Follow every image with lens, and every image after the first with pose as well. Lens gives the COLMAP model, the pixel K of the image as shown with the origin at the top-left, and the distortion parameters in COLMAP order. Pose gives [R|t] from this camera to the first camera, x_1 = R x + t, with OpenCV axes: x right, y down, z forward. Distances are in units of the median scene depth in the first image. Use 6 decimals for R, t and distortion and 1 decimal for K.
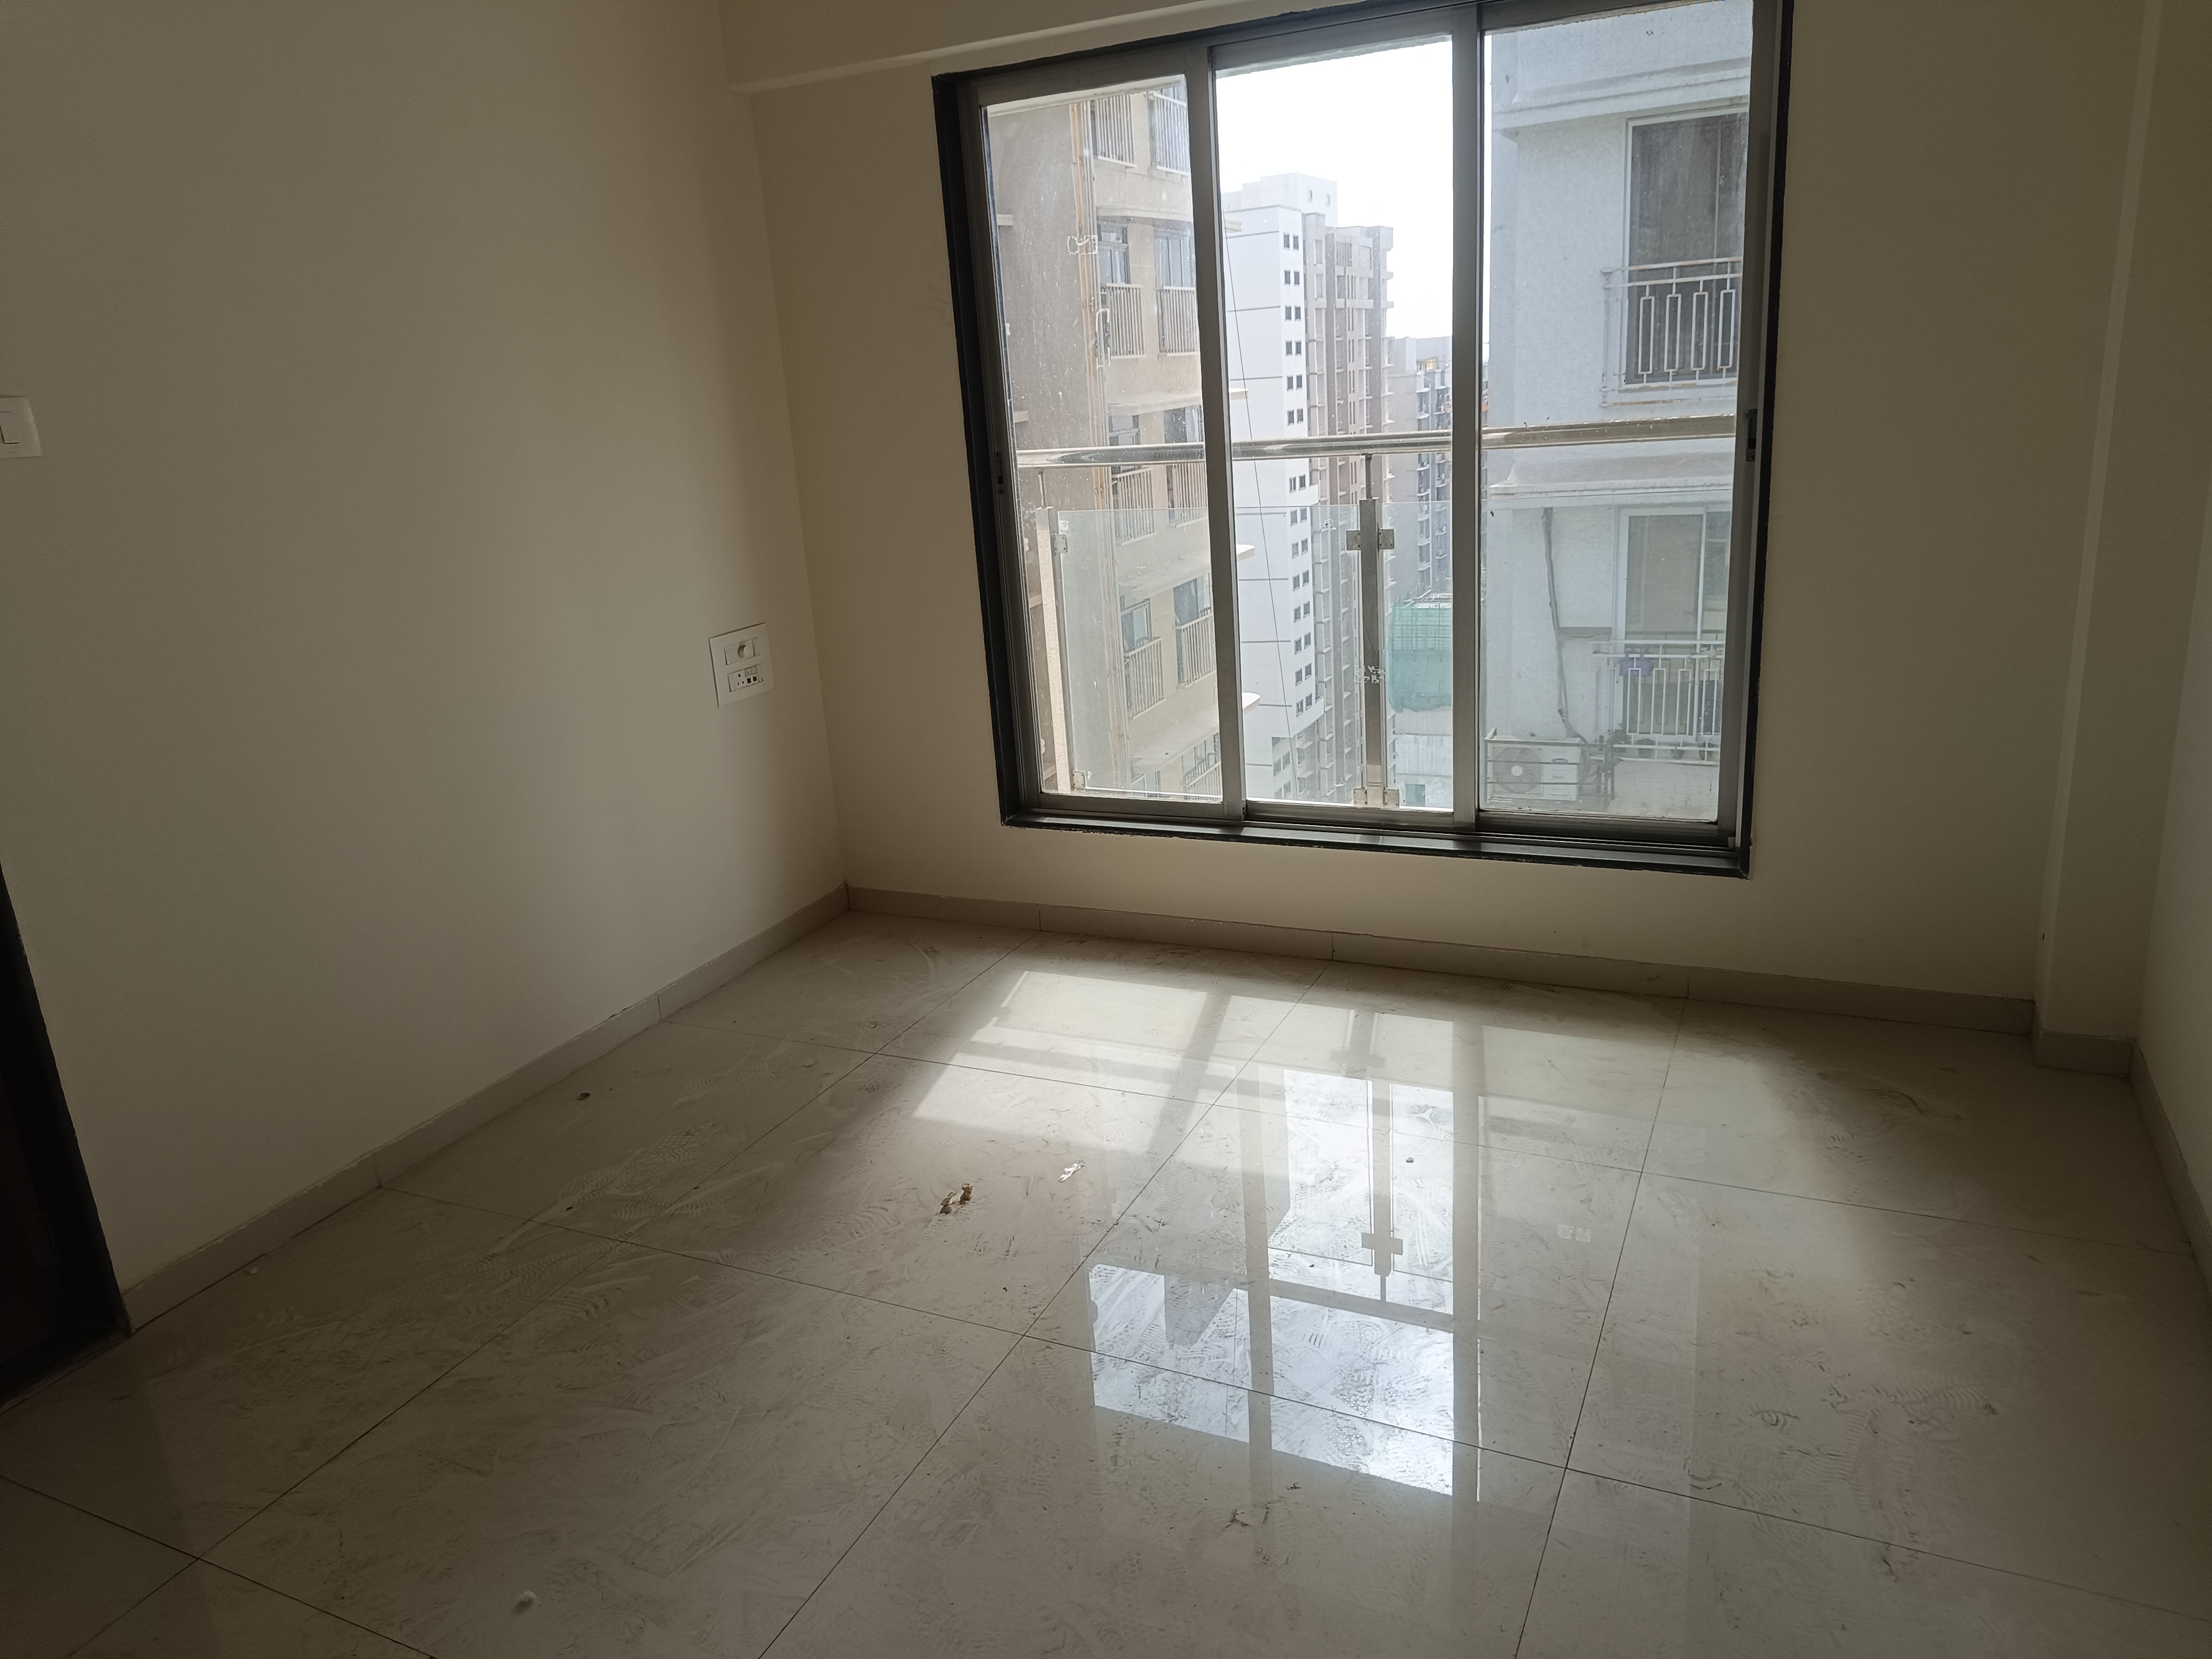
lens RADIAL K [[1532.0, 0, 1113.4], [0, 1532.0, 866.5], [0, 0, 1]] dist [0.054938, -0.059625]
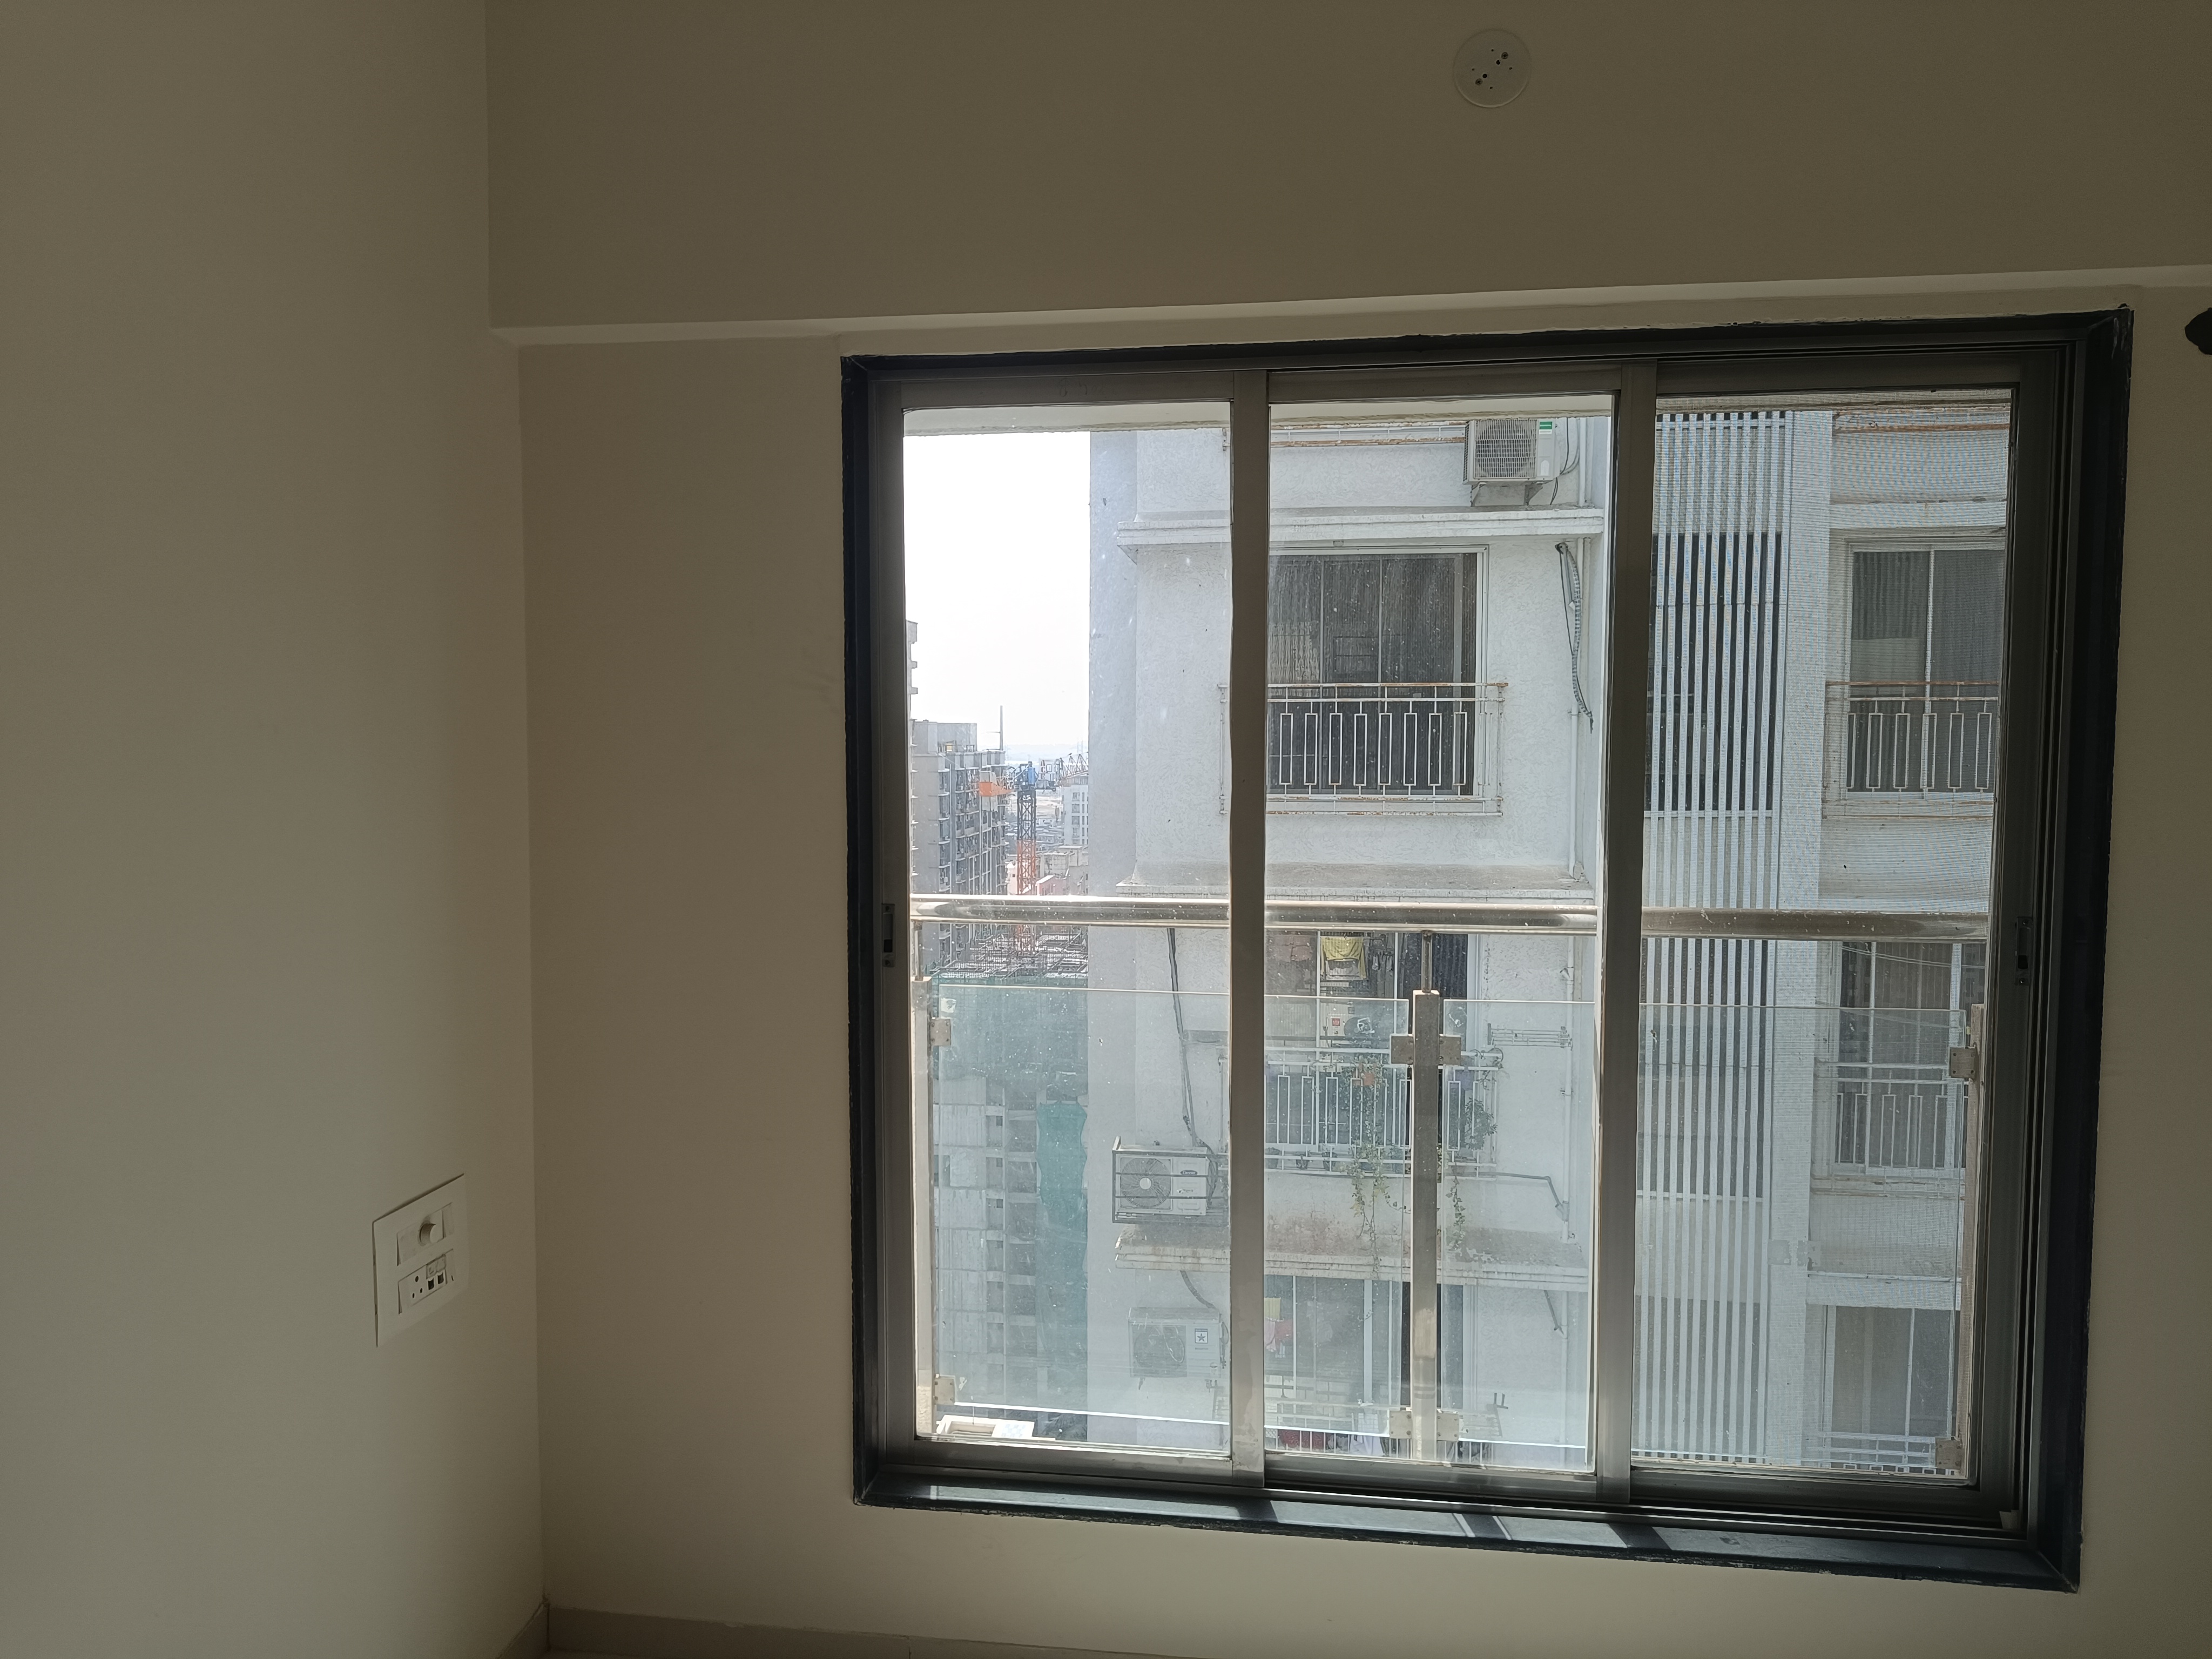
lens RADIAL K [[1603.5, 0, 1142.1], [0, 1603.5, 887.7], [0, 0, 1]] dist [0.034938, -0.001451]
pose [[0.955645, 0.042494, 0.291440, -0.159367], [0.024216, 0.974850, -0.221544, -0.118834], [-0.293524, 0.218775, 0.930581, 0.326047]]
